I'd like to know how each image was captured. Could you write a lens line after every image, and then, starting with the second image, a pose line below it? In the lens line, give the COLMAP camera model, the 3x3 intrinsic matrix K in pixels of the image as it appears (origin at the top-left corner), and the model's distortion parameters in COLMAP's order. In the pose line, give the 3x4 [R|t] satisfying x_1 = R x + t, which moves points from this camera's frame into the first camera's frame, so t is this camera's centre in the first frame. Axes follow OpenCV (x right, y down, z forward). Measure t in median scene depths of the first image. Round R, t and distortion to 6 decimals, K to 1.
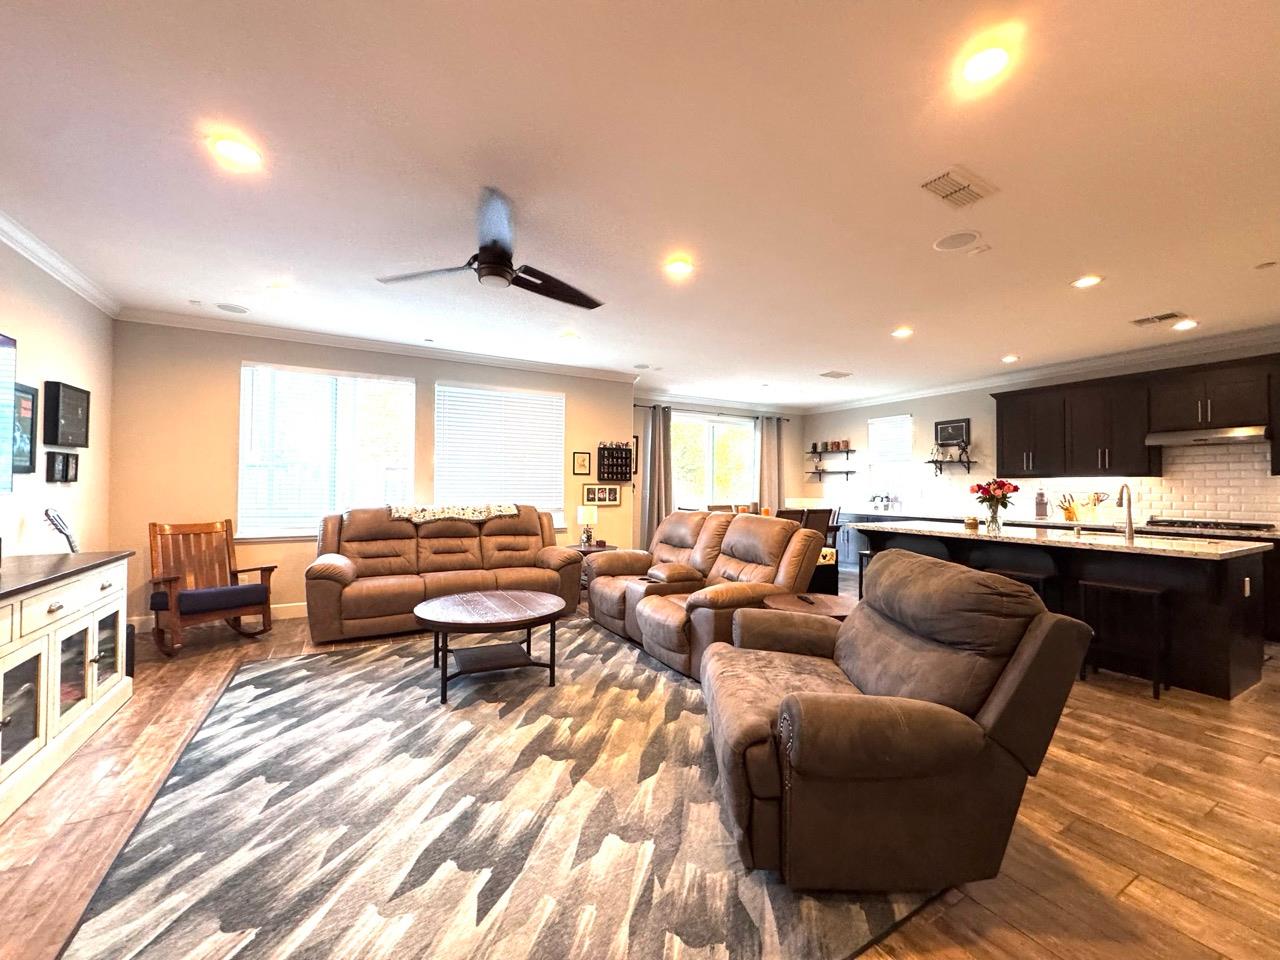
lens RADIAL K [[510.7, 0, 641.2], [0, 510.7, 479.7], [0, 0, 1]] dist [-0.004196, -0.000005]
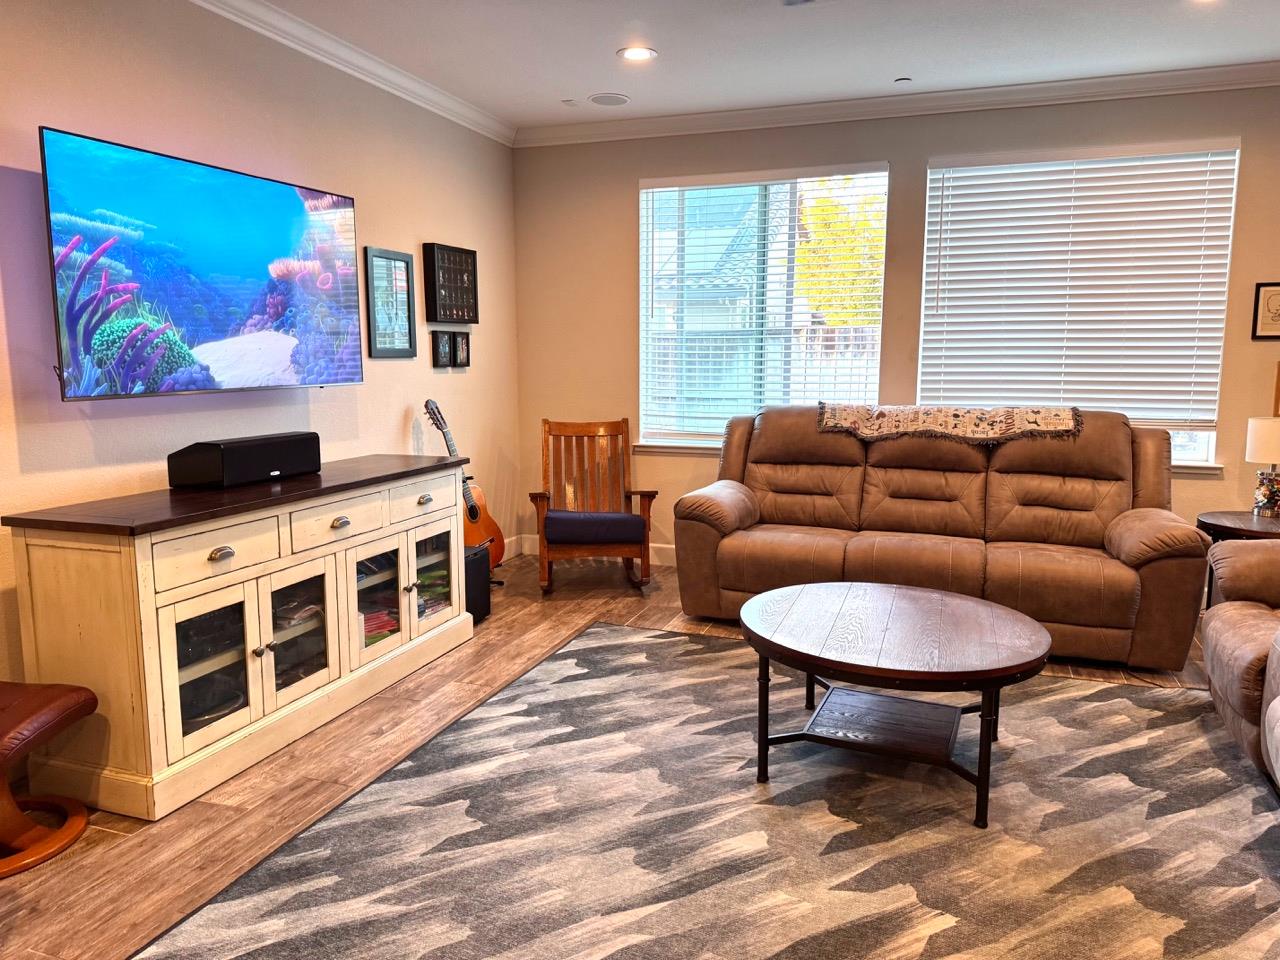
lens RADIAL K [[899.9, 0, 636.4], [0, 899.9, 477.7], [0, 0, 1]] dist [0.050703, -0.059395]
pose [[0.652040, 0.095826, -0.752104, 0.149962], [0.014755, 0.990189, 0.138953, -0.012758], [0.758041, -0.101700, 0.644229, 0.209832]]
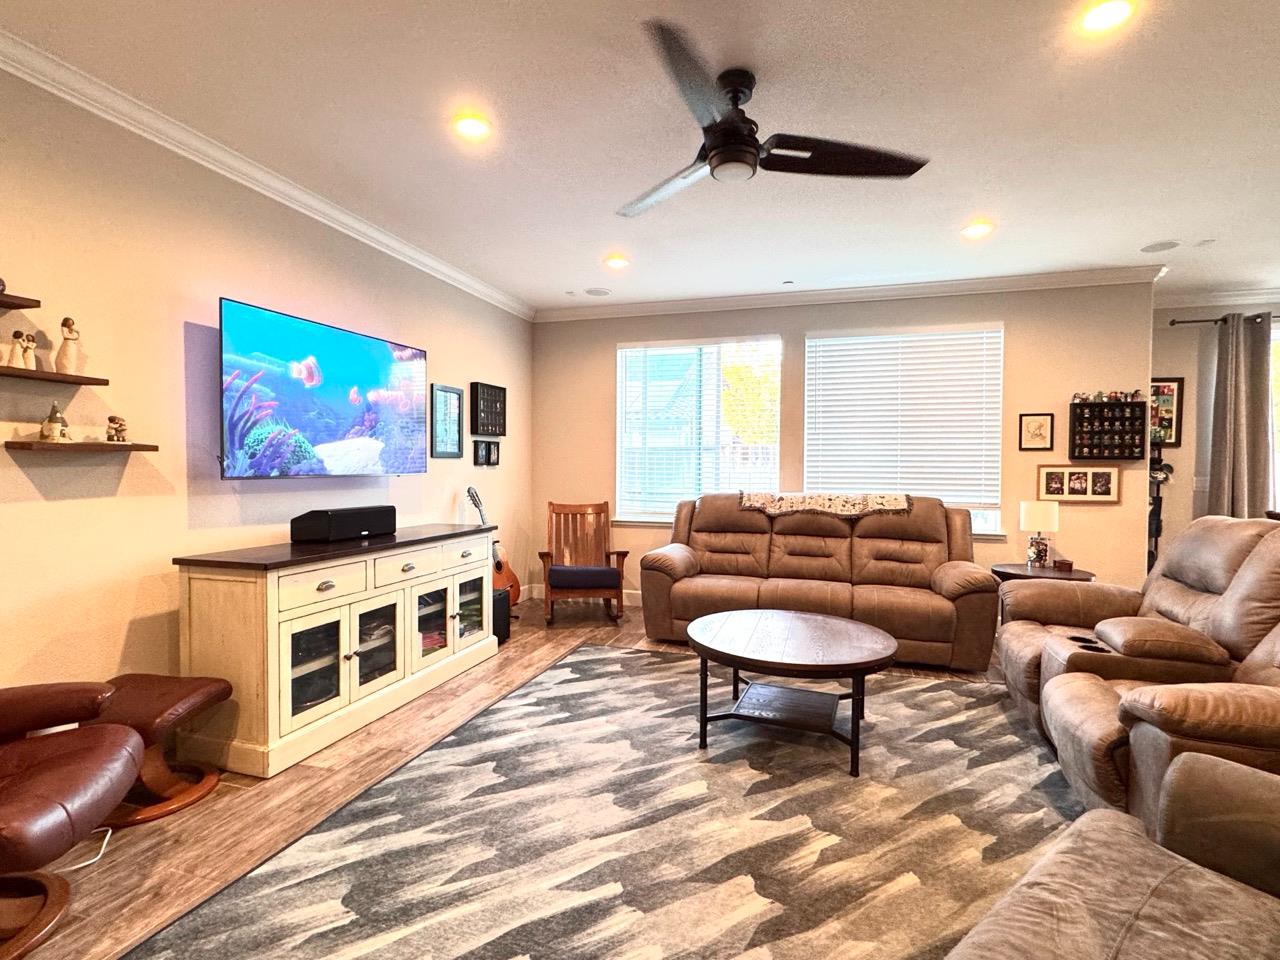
lens RADIAL K [[631.1, 0, 635.7], [0, 631.1, 479.4], [0, 0, 1]] dist [-0.003564, 0.002189]
pose [[0.679632, 0.011207, -0.733467, 0.163351], [0.008383, 0.999699, 0.023042, 0.005458], [0.733505, -0.021809, 0.679334, 0.193210]]
